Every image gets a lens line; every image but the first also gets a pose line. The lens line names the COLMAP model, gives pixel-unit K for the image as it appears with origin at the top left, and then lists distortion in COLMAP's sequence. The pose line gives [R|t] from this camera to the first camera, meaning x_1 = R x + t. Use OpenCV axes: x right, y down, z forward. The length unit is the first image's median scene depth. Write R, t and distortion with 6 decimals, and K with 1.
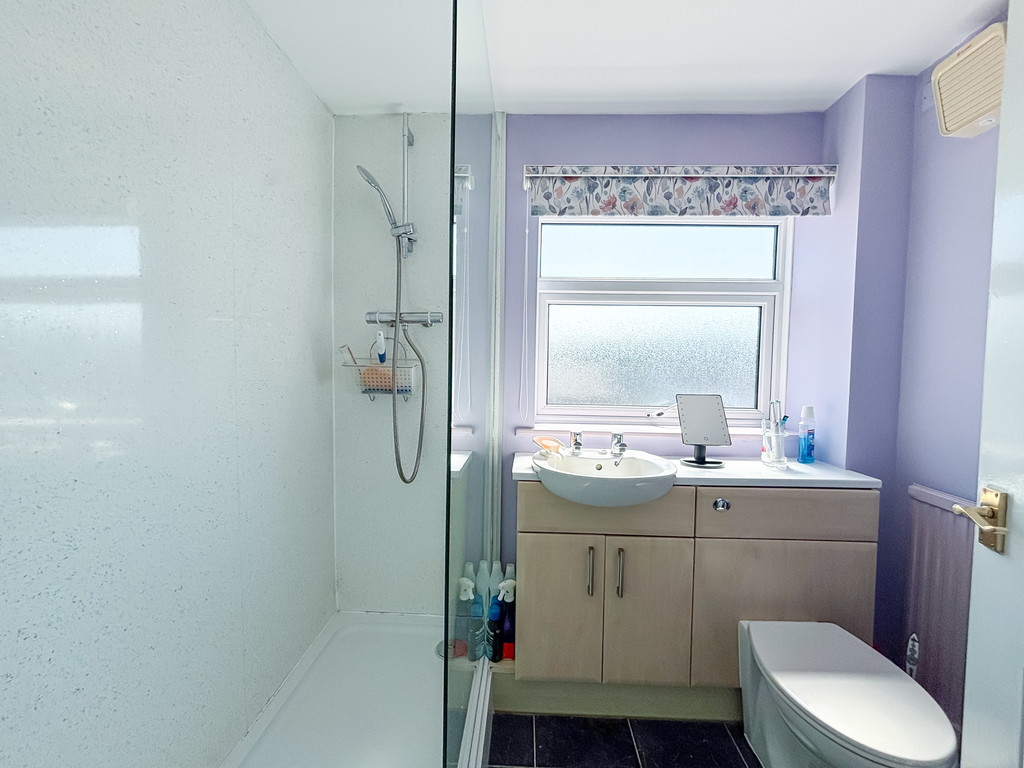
lens RADIAL K [[415.9, 0, 513.1], [0, 415.9, 383.6], [0, 0, 1]] dist [-0.001960, -0.000121]
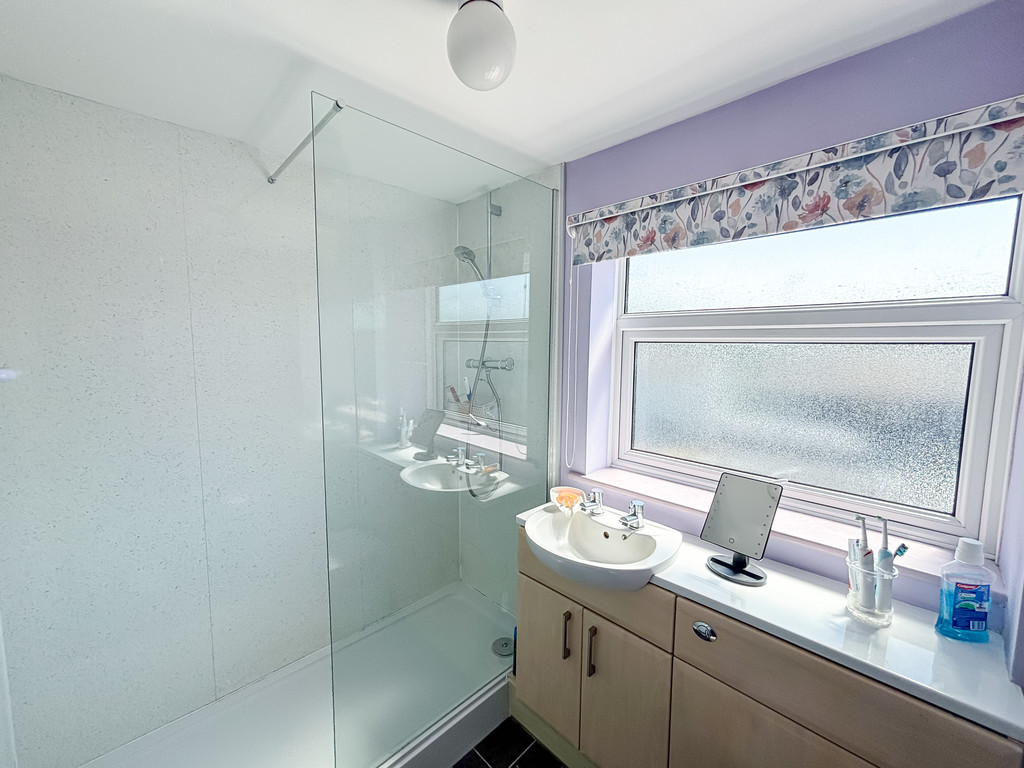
lens RADIAL K [[415.9, 0, 514.4], [0, 415.9, 383.8], [0, 0, 1]] dist [-0.001960, -0.000121]
pose [[0.726360, 0.056912, -0.684954, 0.641231], [-0.027011, 0.998160, 0.054292, -0.173559], [0.686784, -0.020934, 0.726560, 0.175711]]
